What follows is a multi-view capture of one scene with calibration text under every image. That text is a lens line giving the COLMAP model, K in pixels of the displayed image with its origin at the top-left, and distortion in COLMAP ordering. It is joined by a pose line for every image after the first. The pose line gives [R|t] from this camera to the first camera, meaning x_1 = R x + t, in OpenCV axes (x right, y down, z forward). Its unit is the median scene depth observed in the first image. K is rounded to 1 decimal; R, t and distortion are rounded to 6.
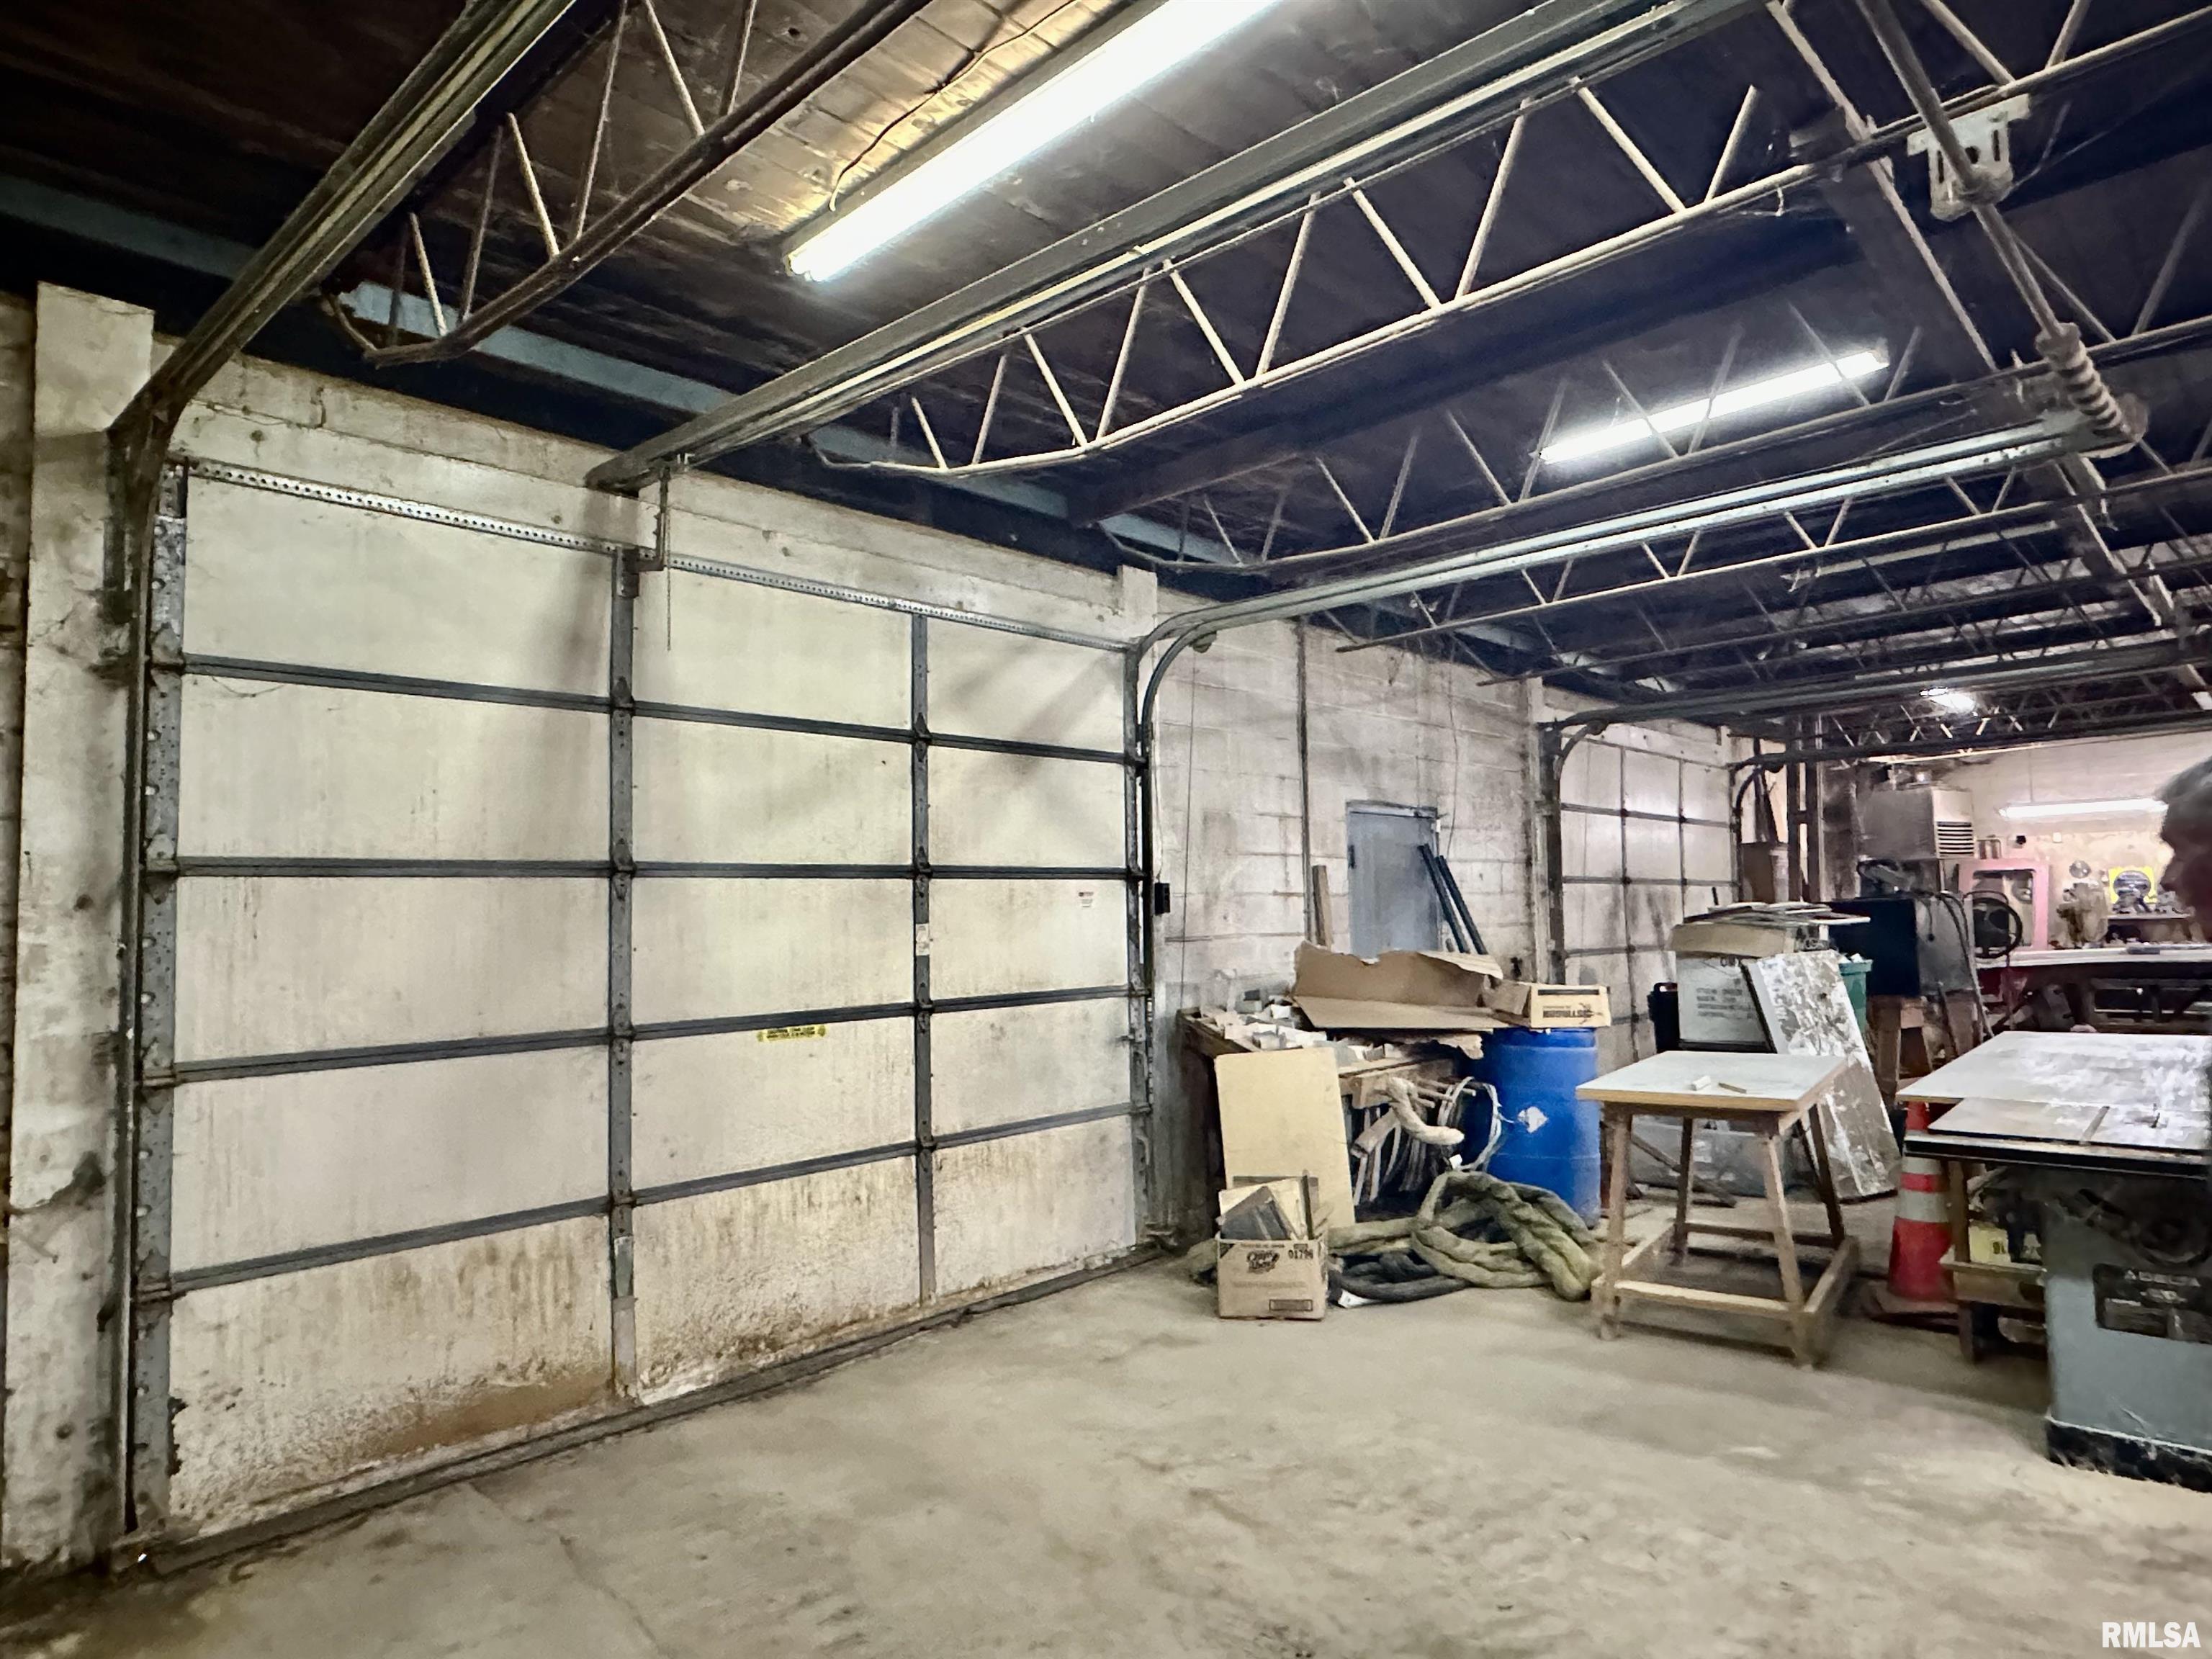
lens RADIAL K [[1339.1, 0, 1094.9], [0, 1339.1, 826.1], [0, 0, 1]] dist [-0.001839, -0.001163]
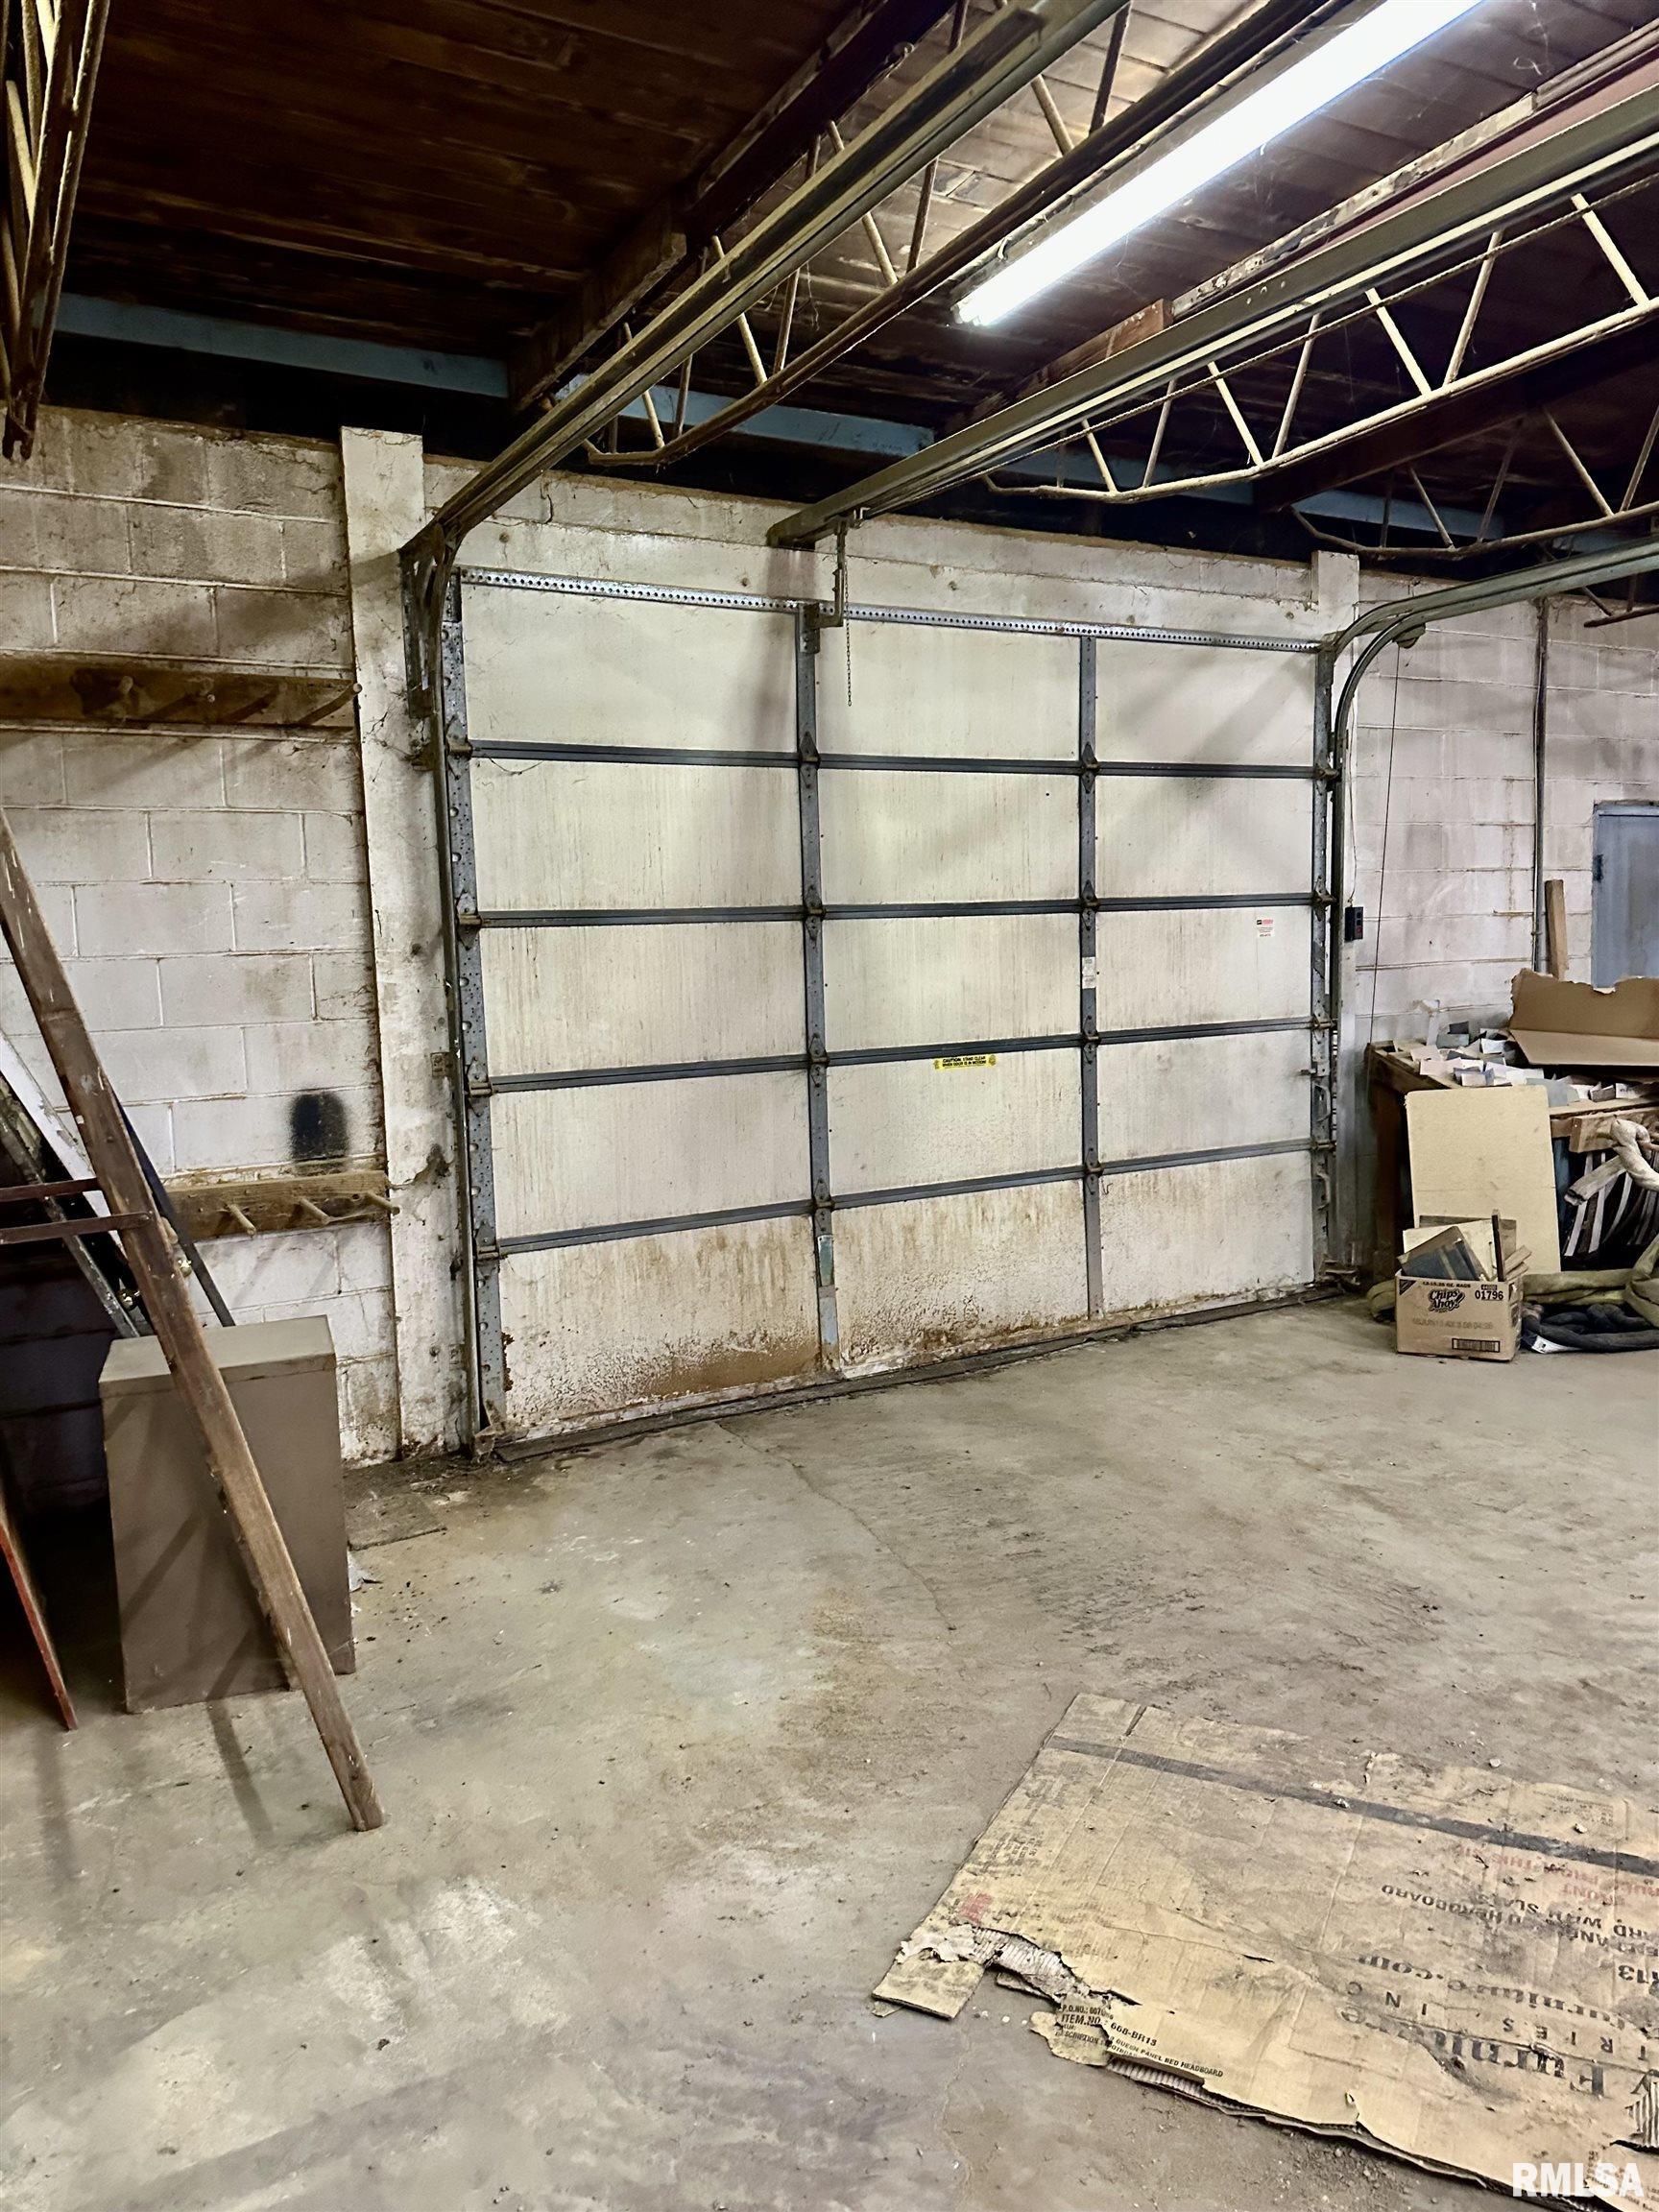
lens RADIAL K [[1545.8, 0, 810.2], [0, 1545.8, 1089.8], [0, 0, 1]] dist [0.186321, -0.380380]
pose [[0.953268, 0.019286, -0.301509, 0.031775], [0.031411, 0.986226, 0.162393, -0.030070], [0.300488, -0.164275, 0.939532, -0.217284]]
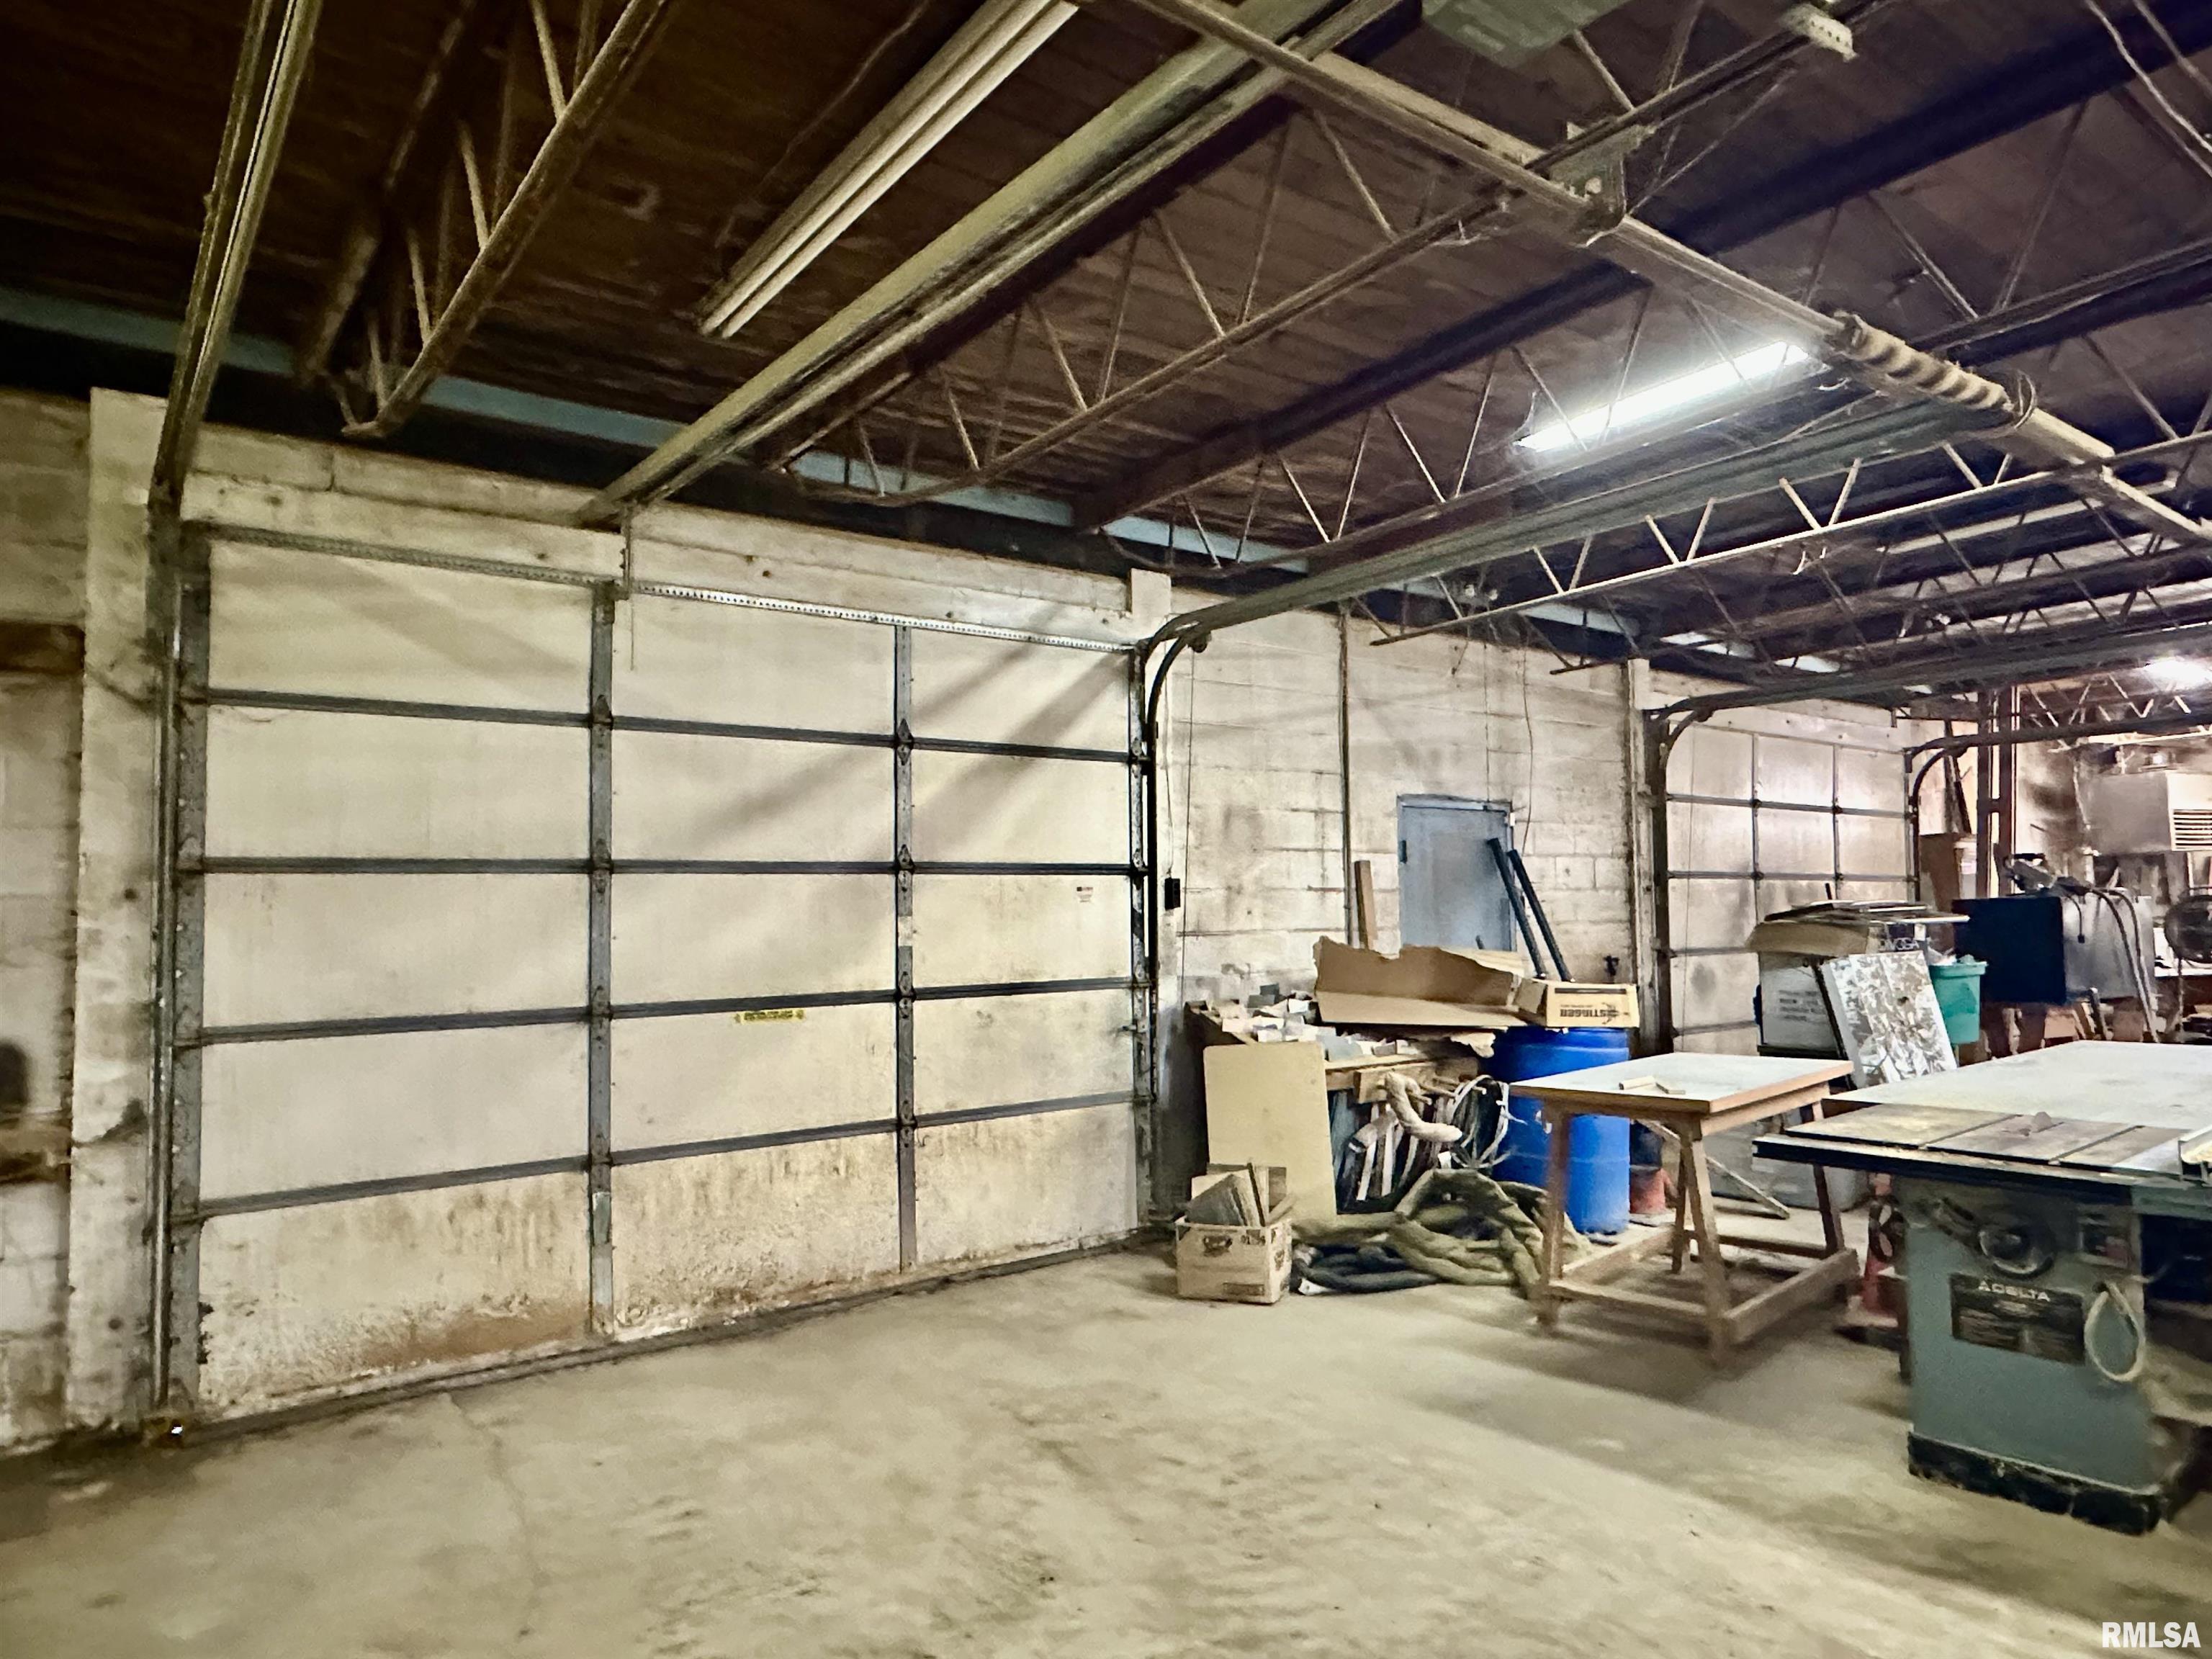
lens RADIAL K [[1384.8, 0, 1106.0], [0, 1384.8, 829.5], [0, 0, 1]] dist [-0.002290, -0.000763]
pose [[0.986010, -0.004225, -0.166635, 0.249012], [0.005764, 0.999945, 0.008754, -0.006062], [0.166589, -0.009592, 0.985980, -0.072504]]
